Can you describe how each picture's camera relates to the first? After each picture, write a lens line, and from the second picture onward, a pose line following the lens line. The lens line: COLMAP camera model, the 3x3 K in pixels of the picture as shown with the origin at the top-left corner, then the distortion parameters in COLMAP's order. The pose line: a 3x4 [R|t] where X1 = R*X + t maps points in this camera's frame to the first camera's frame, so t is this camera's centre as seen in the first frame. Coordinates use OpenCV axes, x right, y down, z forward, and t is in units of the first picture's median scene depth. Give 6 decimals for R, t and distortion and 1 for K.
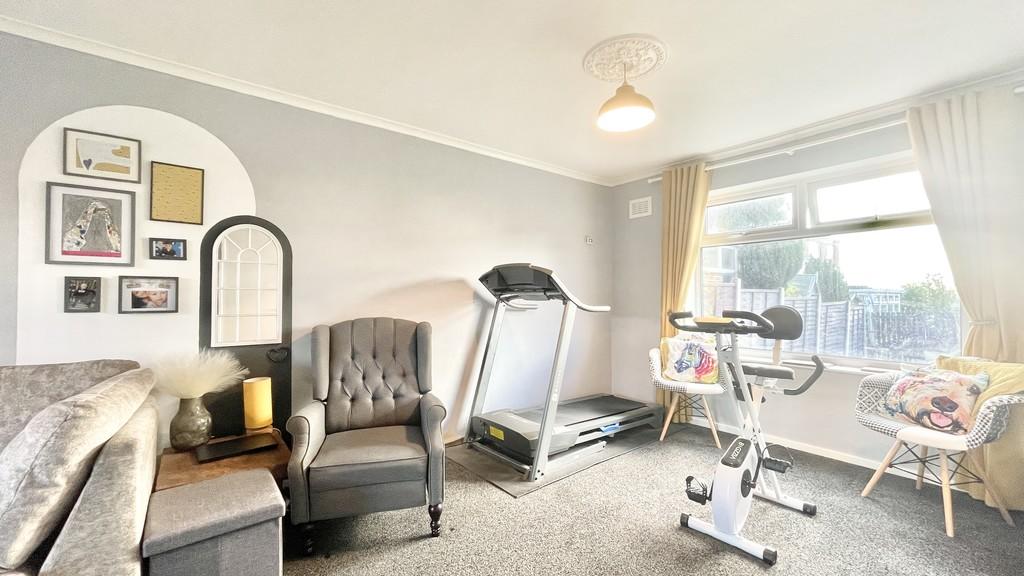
lens RADIAL K [[400.2, 0, 510.2], [0, 400.2, 290.5], [0, 0, 1]] dist [0.013827, -0.007988]
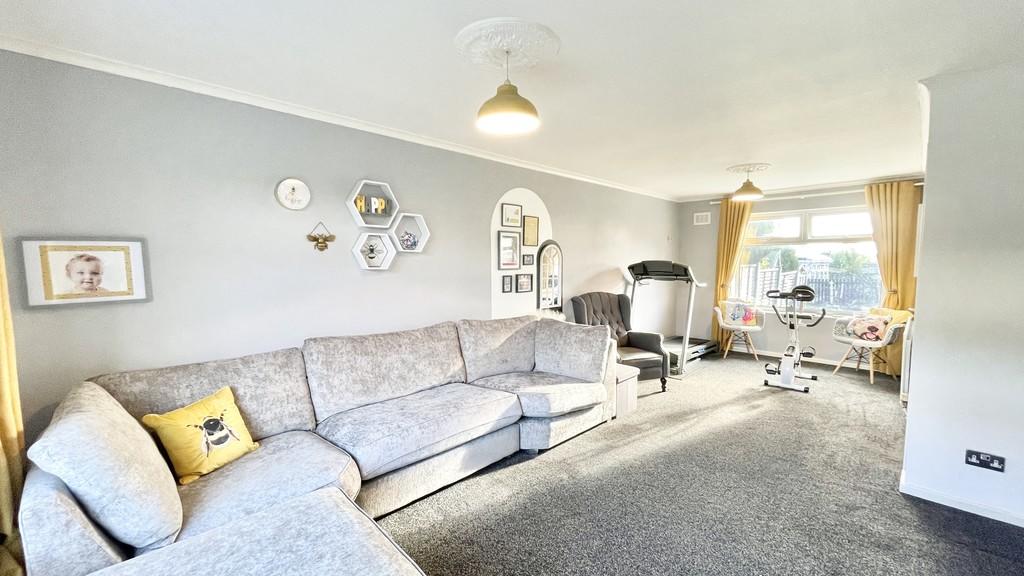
lens RADIAL K [[400.2, 0, 510.2], [0, 400.2, 290.5], [0, 0, 1]] dist [0.013827, -0.007988]
pose [[0.993039, -0.009632, 0.117390, -1.104838], [-0.001084, 0.995861, 0.090886, -0.124334], [-0.117780, -0.090380, 0.988918, -0.893445]]
